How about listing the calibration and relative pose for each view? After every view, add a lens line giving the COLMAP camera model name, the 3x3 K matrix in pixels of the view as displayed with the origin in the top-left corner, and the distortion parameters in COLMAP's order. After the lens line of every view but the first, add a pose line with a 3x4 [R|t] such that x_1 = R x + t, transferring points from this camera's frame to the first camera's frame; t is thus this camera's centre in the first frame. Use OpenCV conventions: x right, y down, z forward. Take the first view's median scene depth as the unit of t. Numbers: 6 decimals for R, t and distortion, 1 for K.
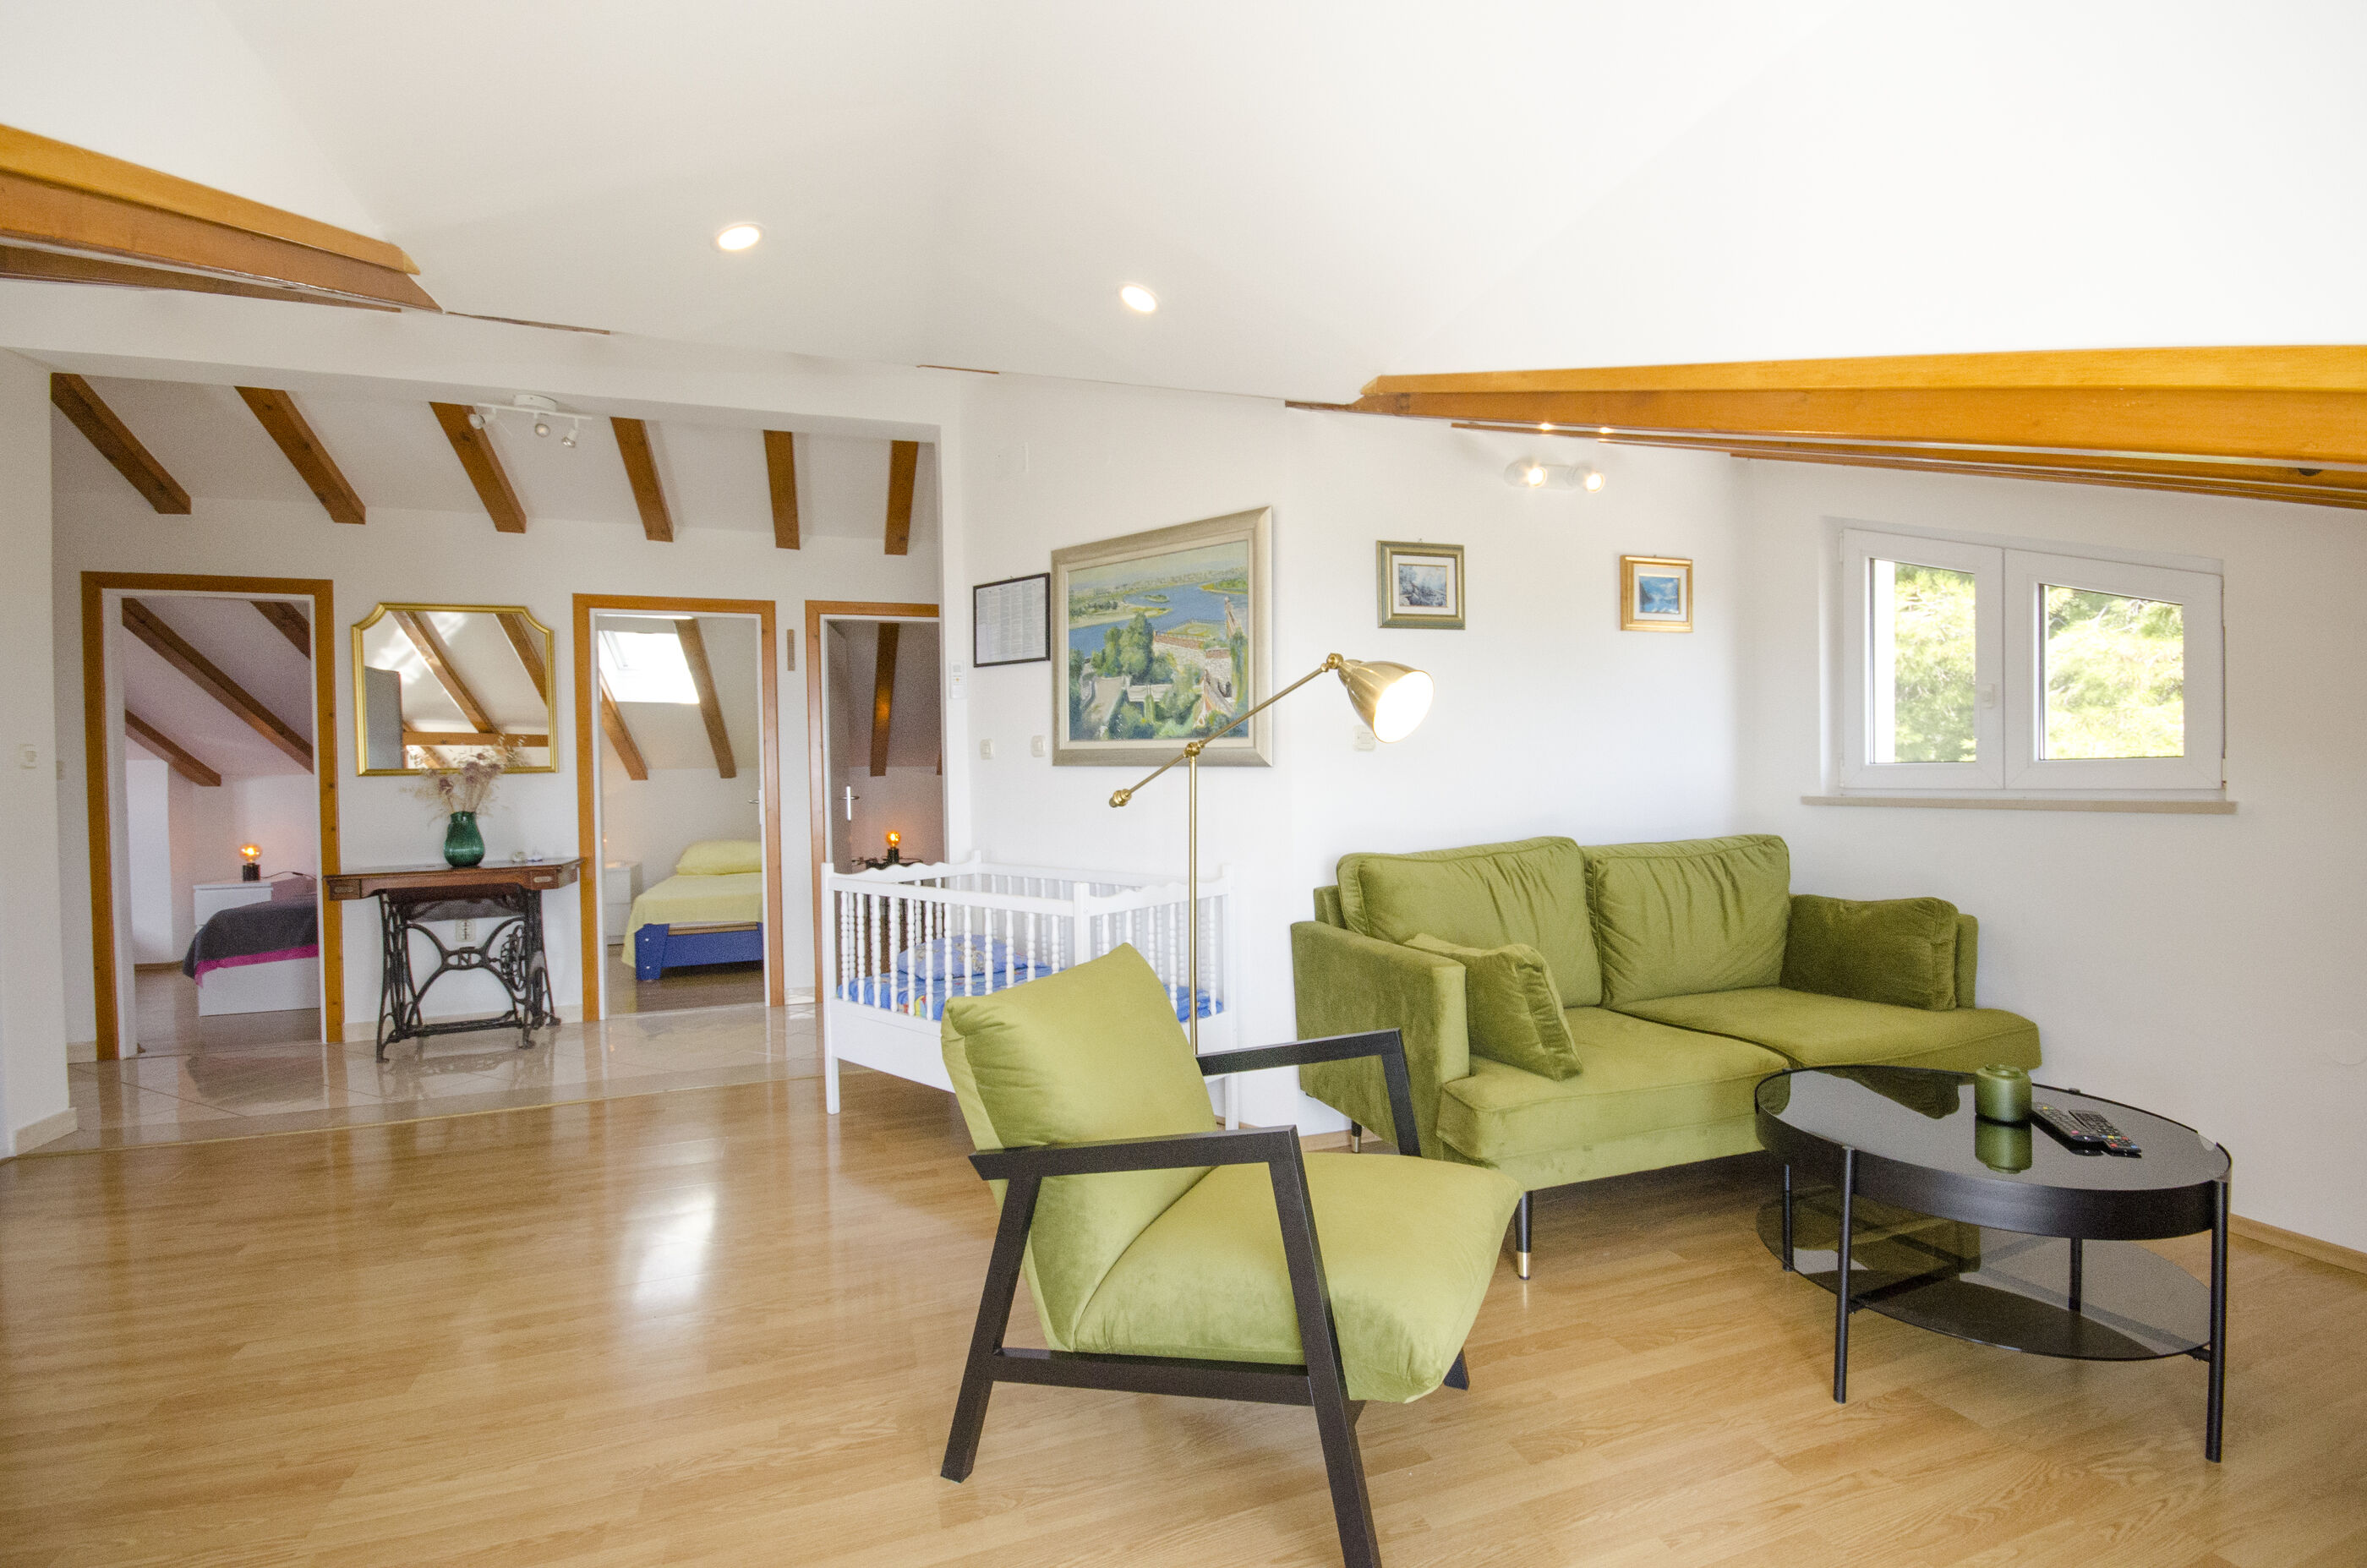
lens RADIAL K [[1041.4, 0, 1181.7], [0, 1041.4, 798.3], [0, 0, 1]] dist [0.006525, -0.000140]
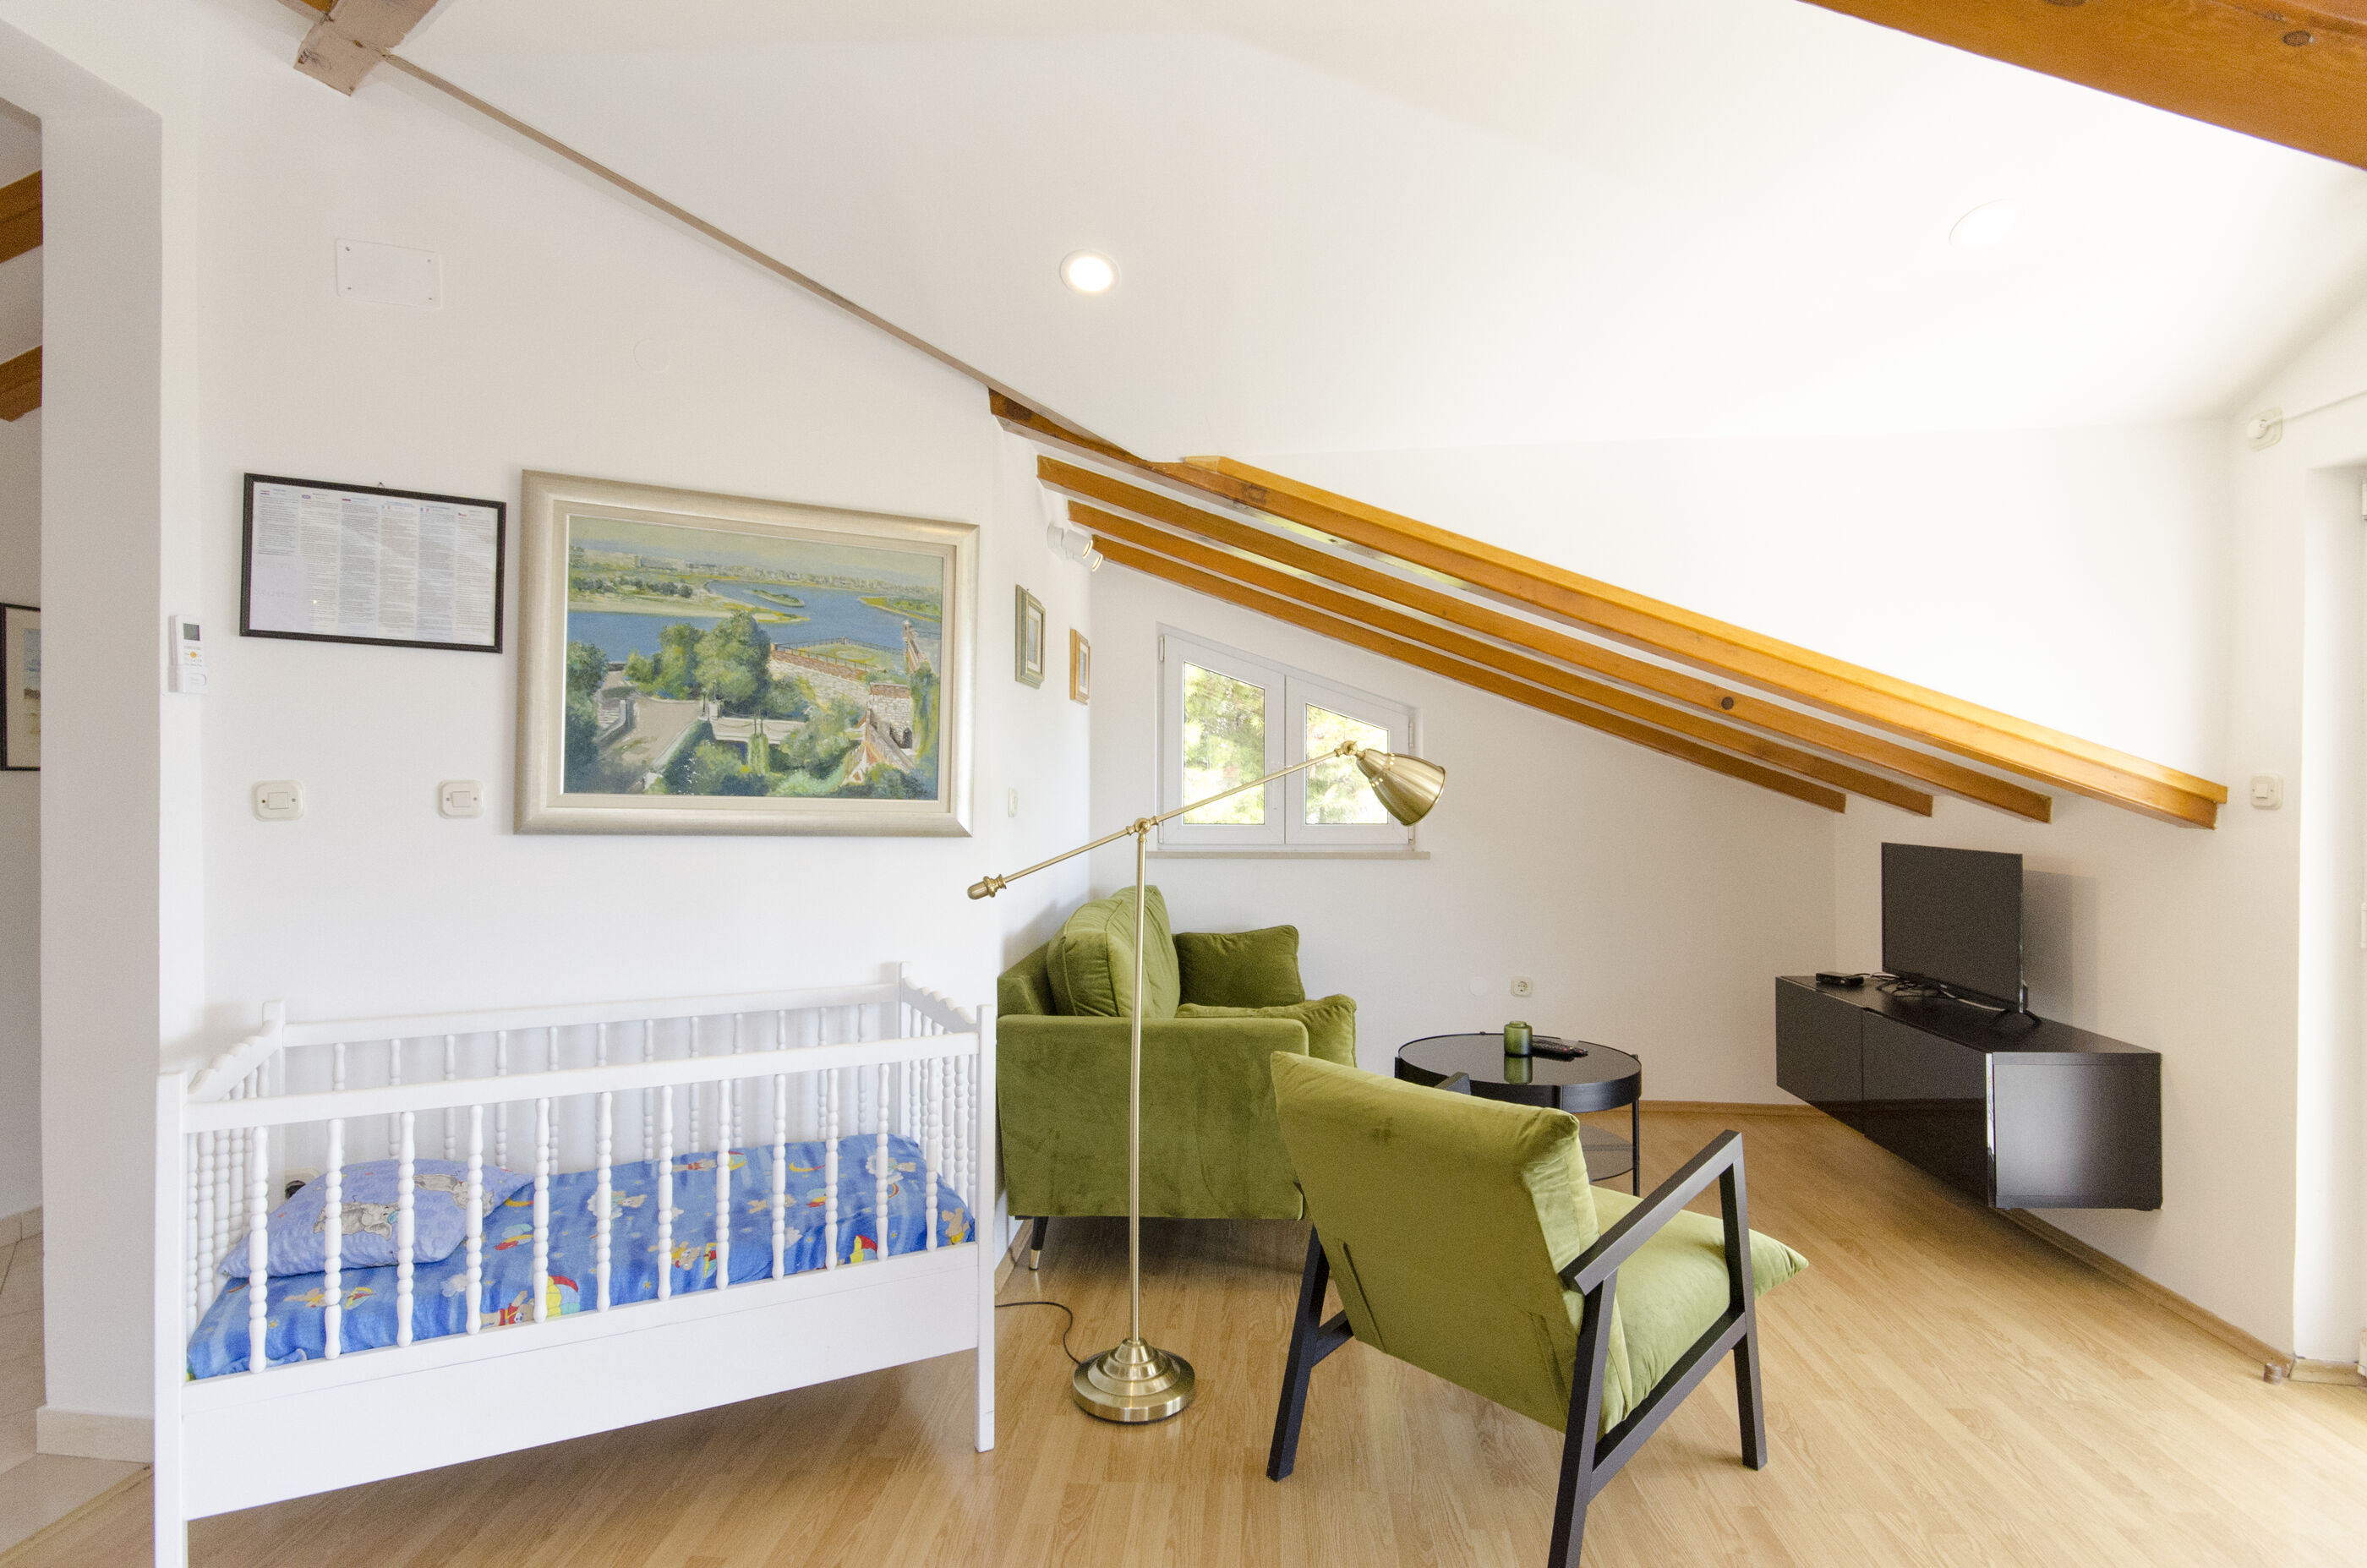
lens RADIAL K [[1167.9, 0, 1182.2], [0, 1167.9, 794.9], [0, 0, 1]] dist [0.010695, -0.000480]
pose [[0.392438, 0.014935, 0.919657, -0.490418], [0.011154, 0.999717, -0.020994, -0.029701], [-0.919711, 0.018496, 0.392160, 0.336065]]
